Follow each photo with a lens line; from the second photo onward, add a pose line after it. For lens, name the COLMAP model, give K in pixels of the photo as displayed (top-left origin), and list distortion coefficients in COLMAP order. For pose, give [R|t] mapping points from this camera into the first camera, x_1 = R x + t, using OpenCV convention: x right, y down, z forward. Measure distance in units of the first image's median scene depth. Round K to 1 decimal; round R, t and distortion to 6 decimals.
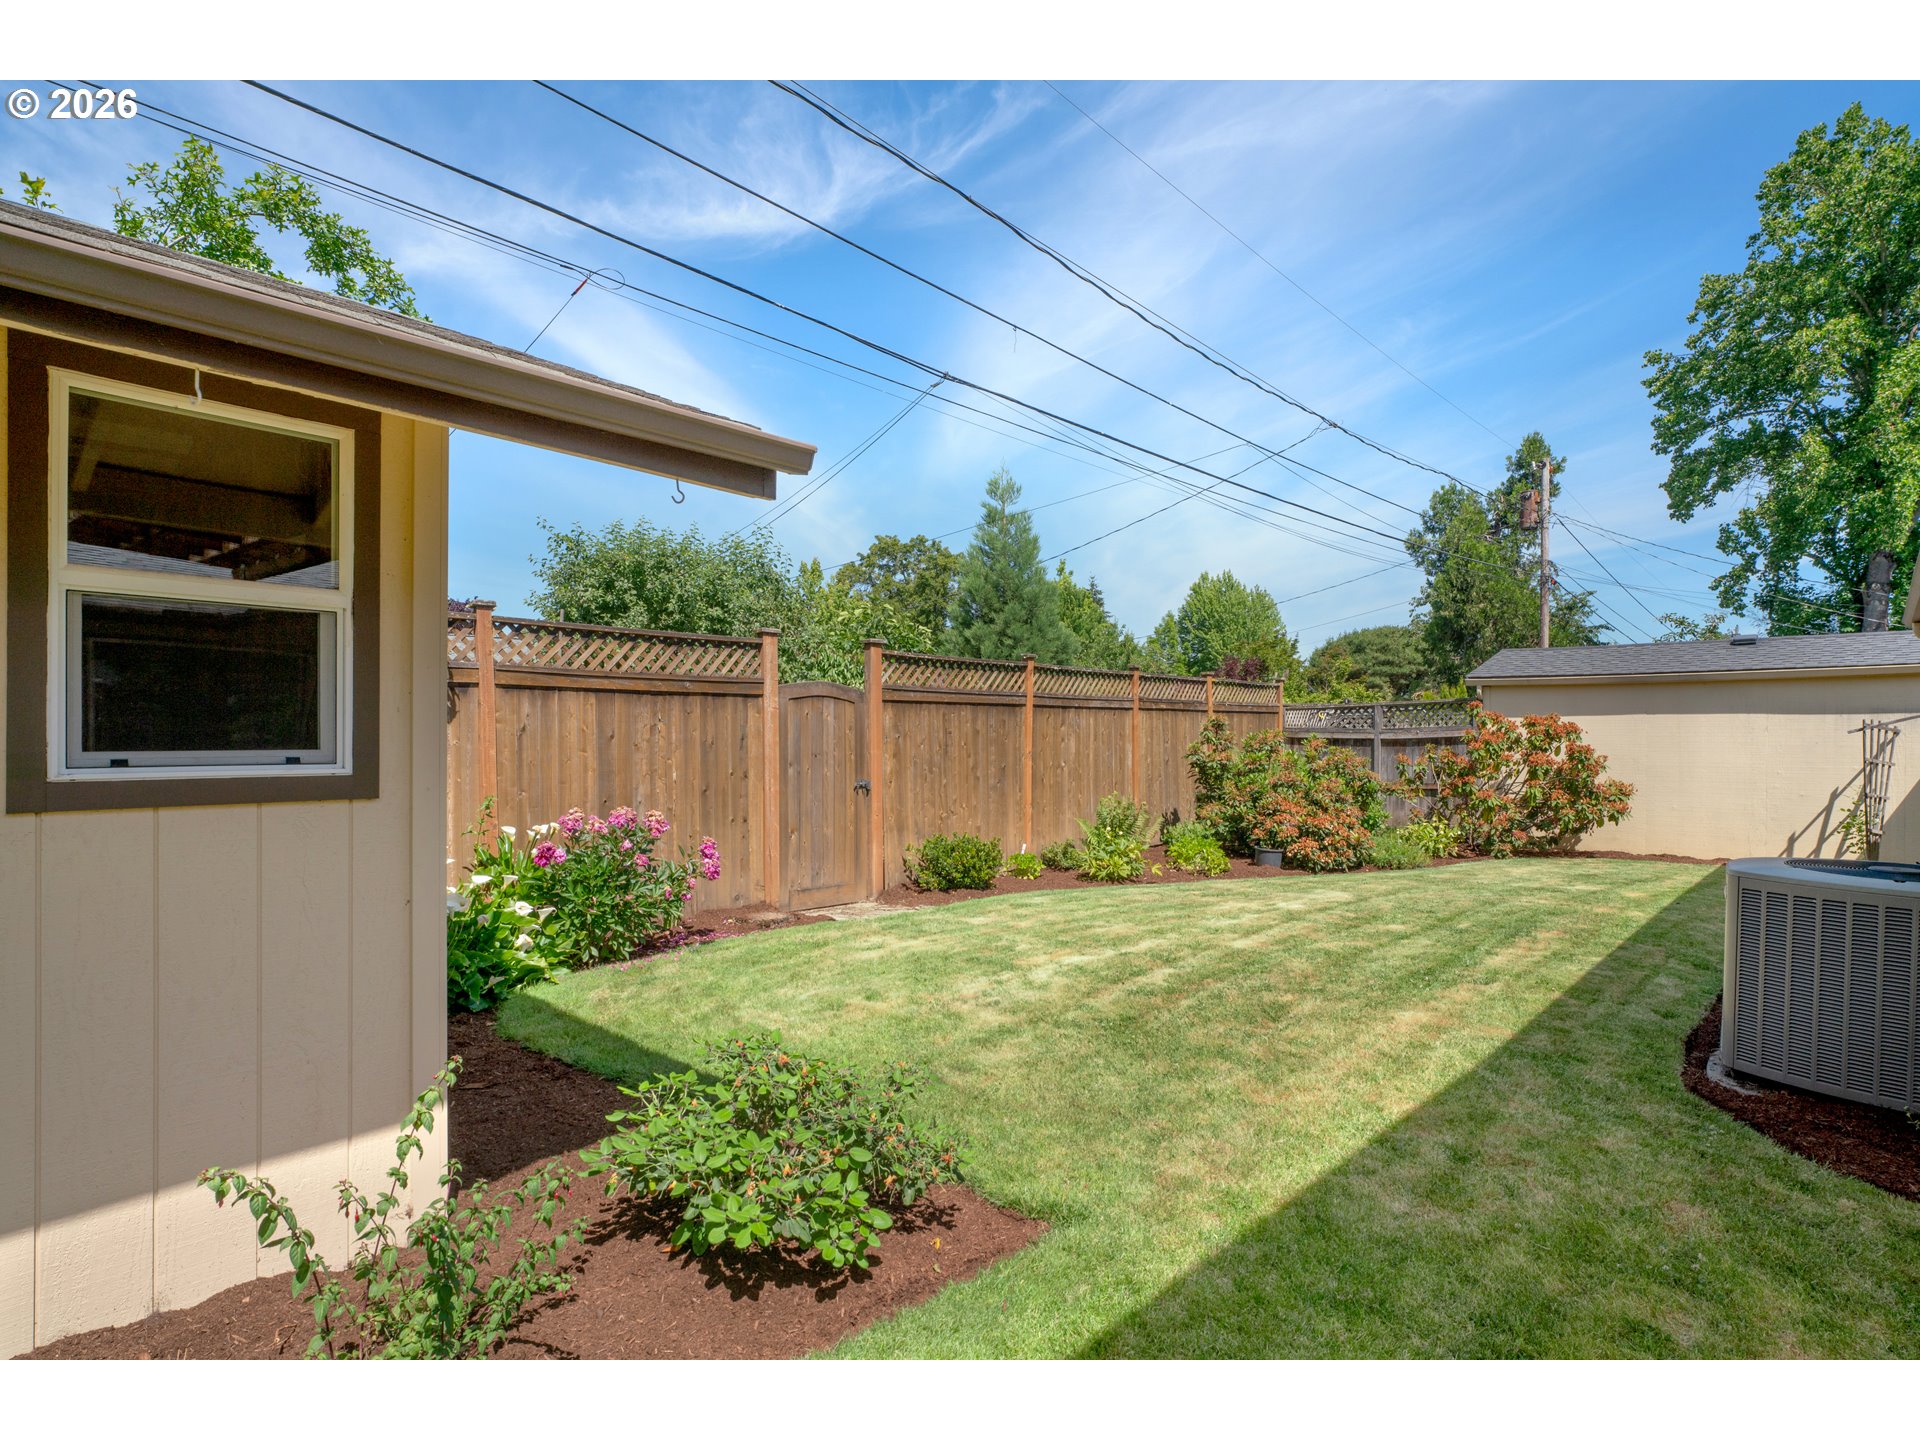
lens RADIAL K [[910.6, 0, 960.9], [0, 910.6, 728.3], [0, 0, 1]] dist [0.004102, 0.000401]
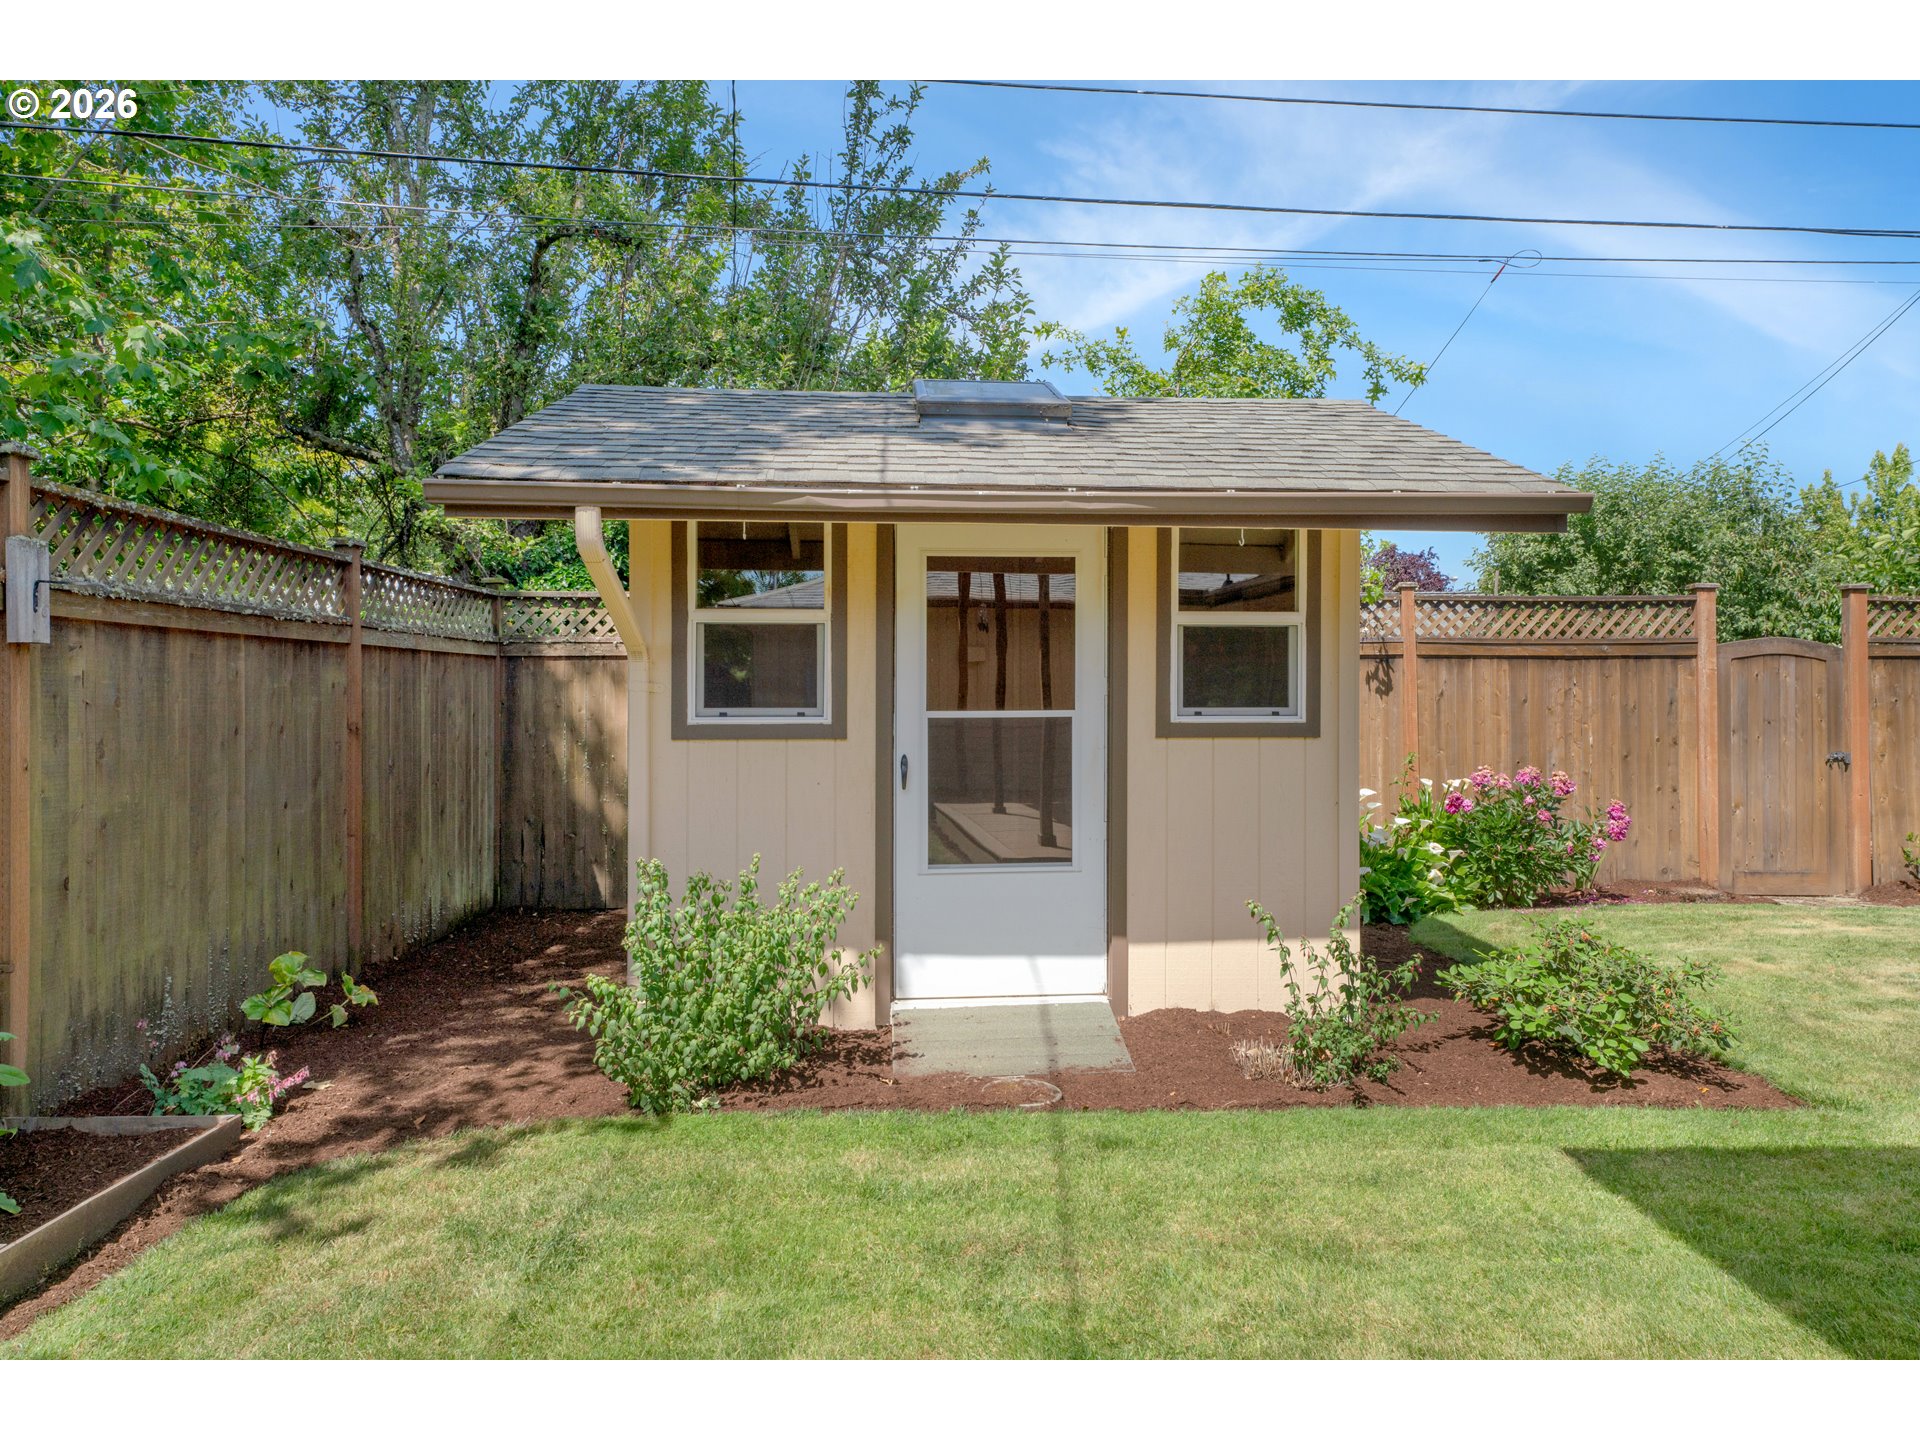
lens RADIAL K [[971.4, 0, 960.0], [0, 971.4, 720.0], [0, 0, 1]] dist [0.000217, -0.000072]
pose [[0.596219, 0.014896, -0.802684, 0.133455], [0.007005, 0.999693, 0.023755, 0.000168], [0.802792, -0.019786, 0.595931, -0.198040]]
